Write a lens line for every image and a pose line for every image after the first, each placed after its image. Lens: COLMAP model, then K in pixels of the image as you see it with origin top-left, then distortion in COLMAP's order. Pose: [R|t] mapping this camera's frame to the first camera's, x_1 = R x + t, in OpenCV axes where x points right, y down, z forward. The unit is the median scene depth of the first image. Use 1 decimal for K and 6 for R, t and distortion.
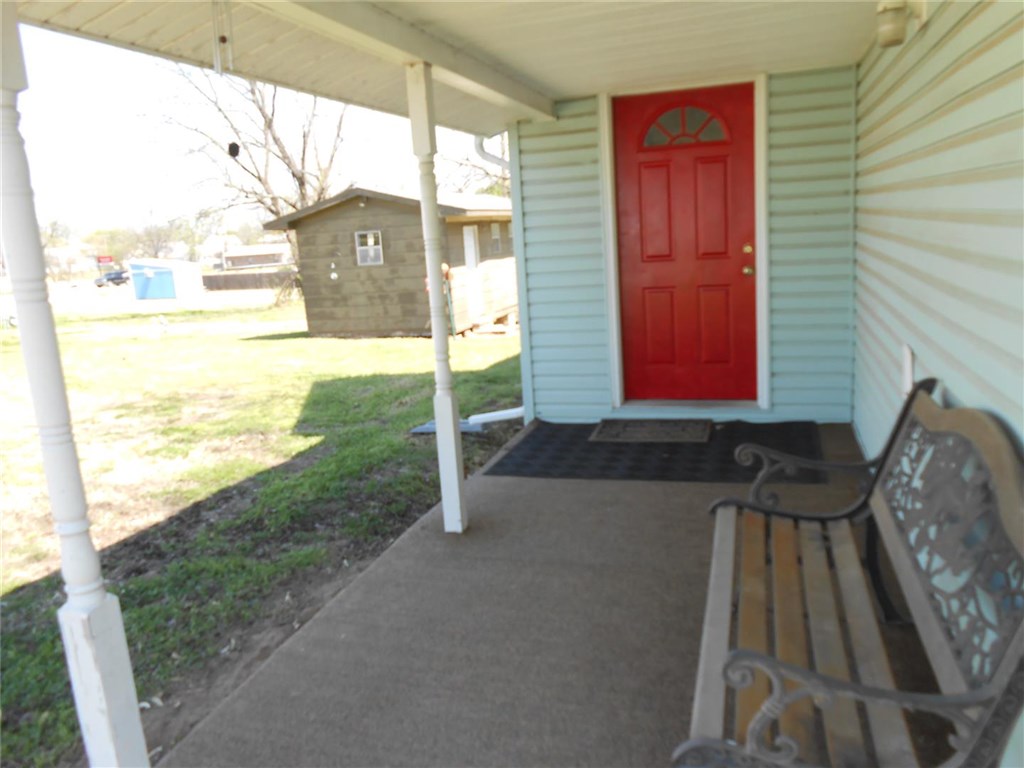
lens RADIAL K [[787.8, 0, 524.8], [0, 787.8, 388.3], [0, 0, 1]] dist [-0.072067, 0.105112]
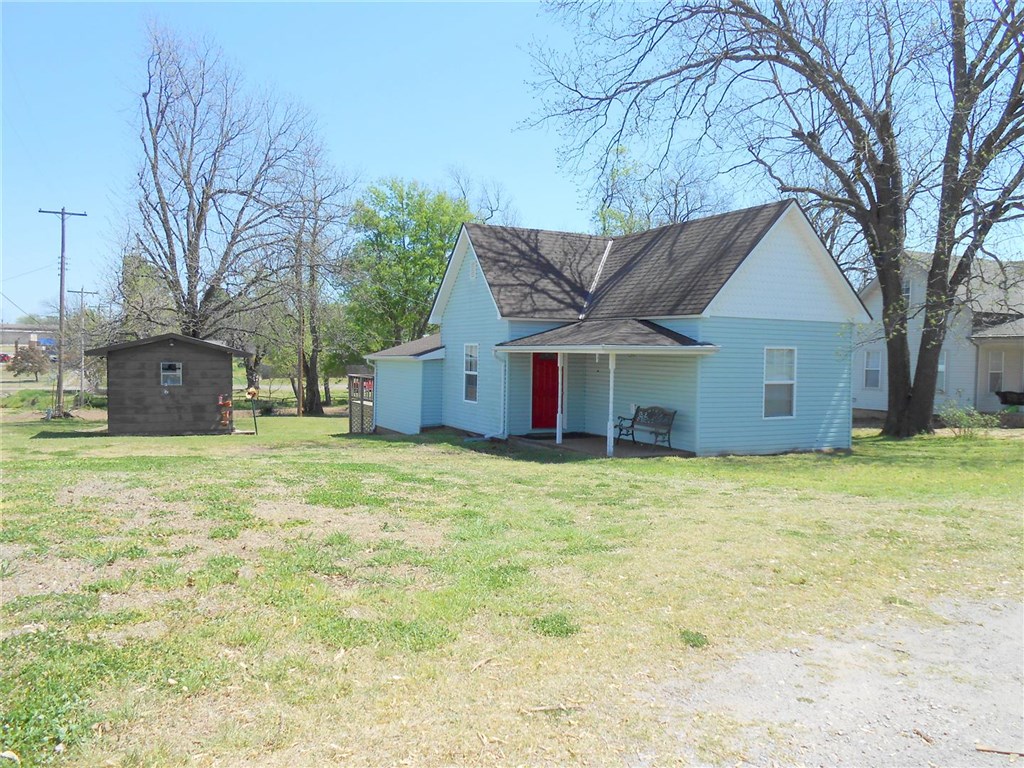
lens RADIAL K [[804.7, 0, 512.0], [0, 804.7, 384.0], [0, 0, 1]] dist [0.004696, -0.000469]
pose [[0.711521, 0.049446, 0.700923, -0.785388], [0.079420, 0.985470, -0.150140, 0.112210], [-0.698162, 0.162495, 0.697255, -0.469959]]
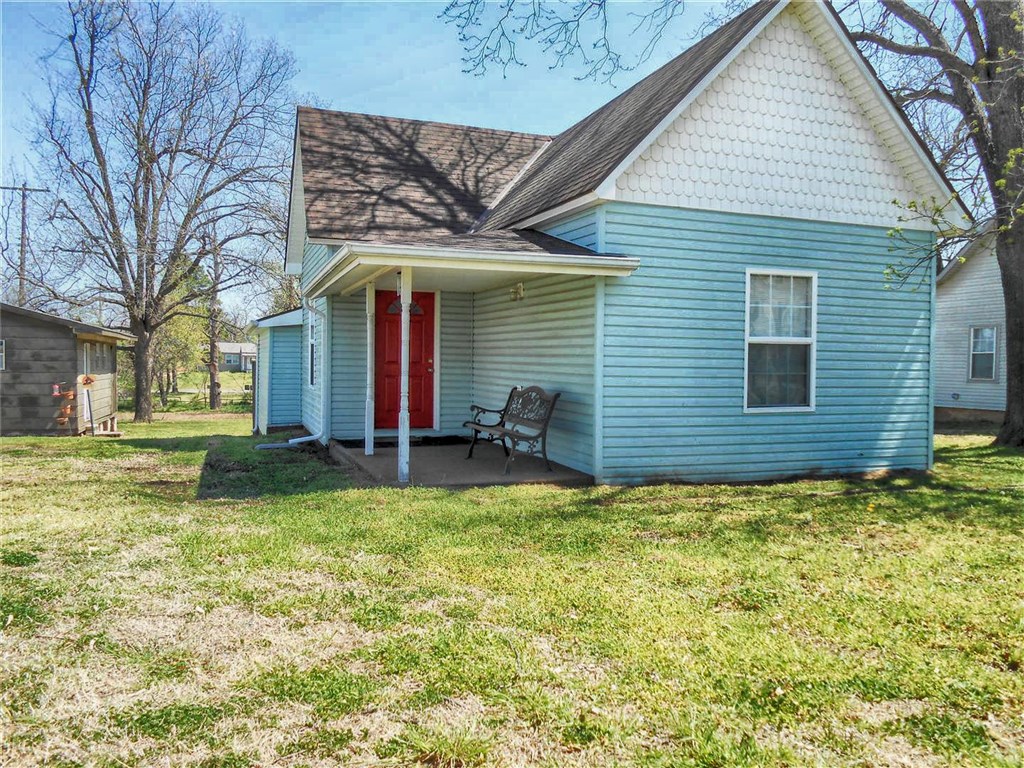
lens RADIAL K [[787.8, 0, 524.8], [0, 787.8, 388.3], [0, 0, 1]] dist [-0.072067, 0.105112]
pose [[0.789682, 0.055705, 0.610983, -0.266707], [0.058356, 0.984534, -0.165187, 0.088531], [-0.610735, 0.166099, 0.774218, -0.281128]]
